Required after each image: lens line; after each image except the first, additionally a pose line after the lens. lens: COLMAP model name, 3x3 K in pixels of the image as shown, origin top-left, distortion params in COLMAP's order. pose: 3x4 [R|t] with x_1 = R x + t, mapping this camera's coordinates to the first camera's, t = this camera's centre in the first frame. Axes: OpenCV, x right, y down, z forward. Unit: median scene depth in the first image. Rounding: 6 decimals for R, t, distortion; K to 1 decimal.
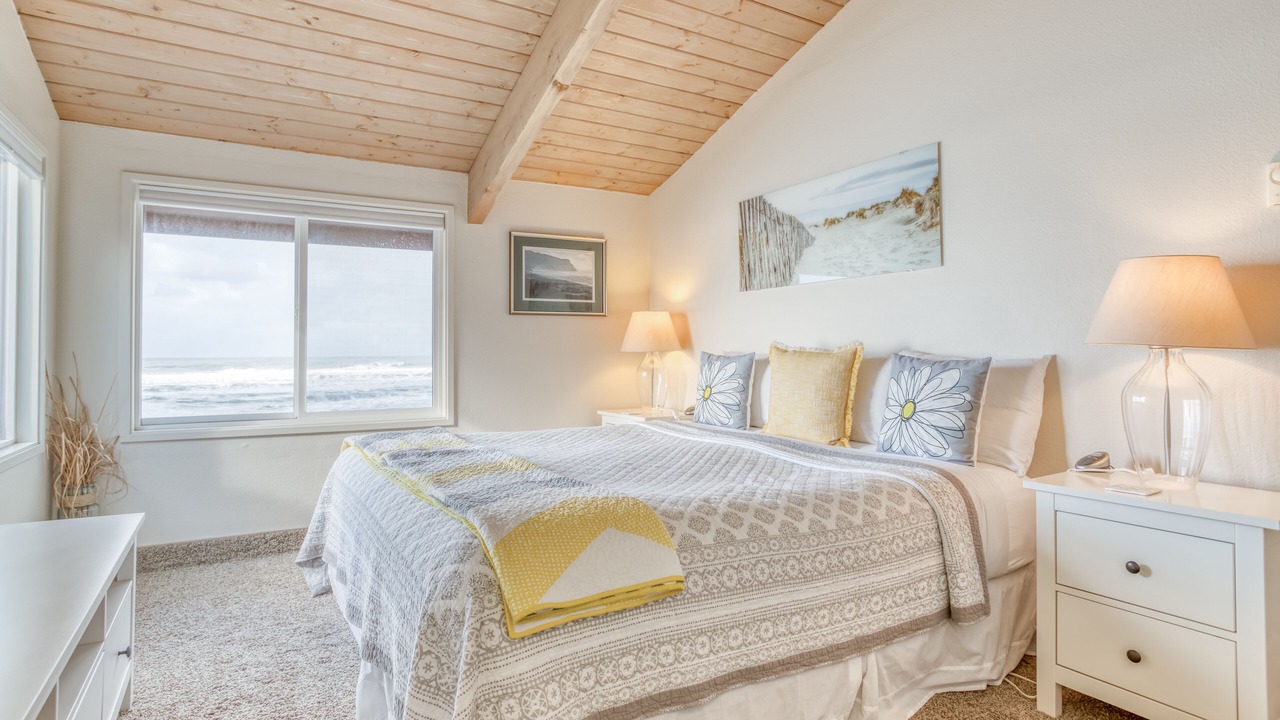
lens RADIAL K [[661.3, 0, 635.1], [0, 661.3, 327.9], [0, 0, 1]] dist [-0.028542, 0.000767]
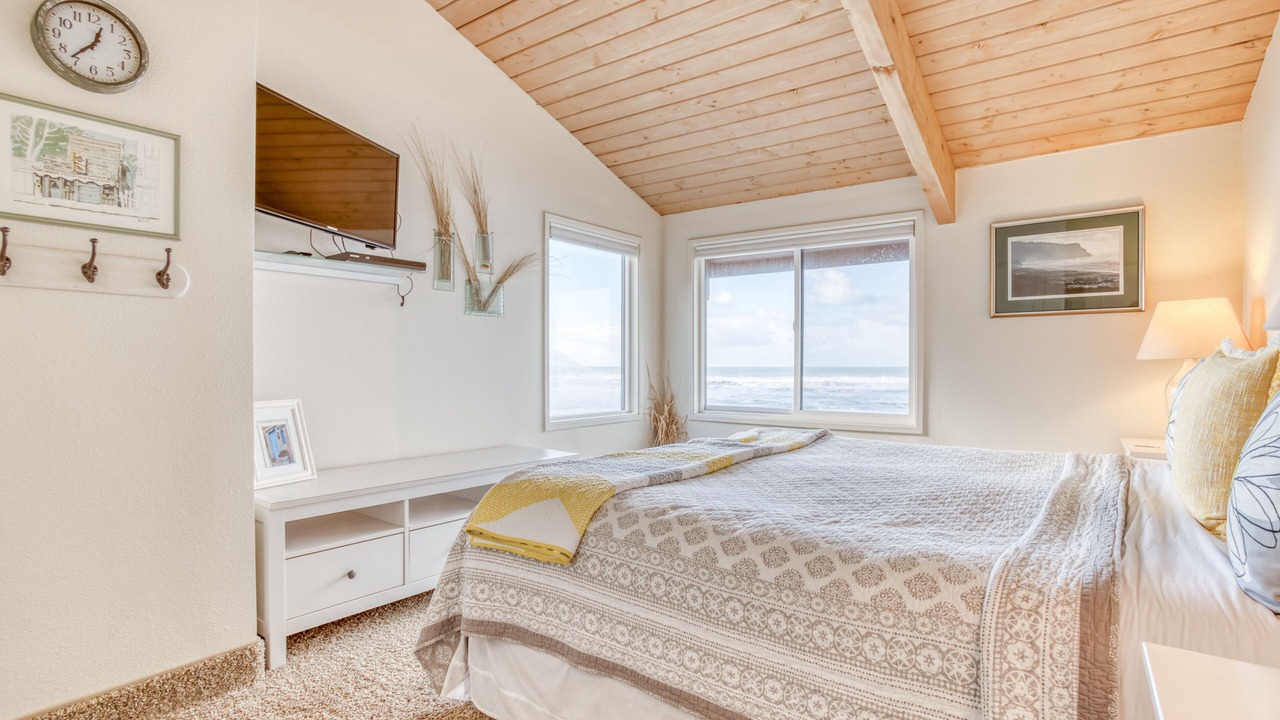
lens RADIAL K [[636.9, 0, 644.5], [0, 636.9, 356.8], [0, 0, 1]] dist [-0.048189, 0.022200]
pose [[0.389740, -0.004226, -0.920915, 0.454018], [0.029257, 0.999542, 0.007795, 0.012761], [0.920460, -0.029981, 0.389685, 0.277000]]
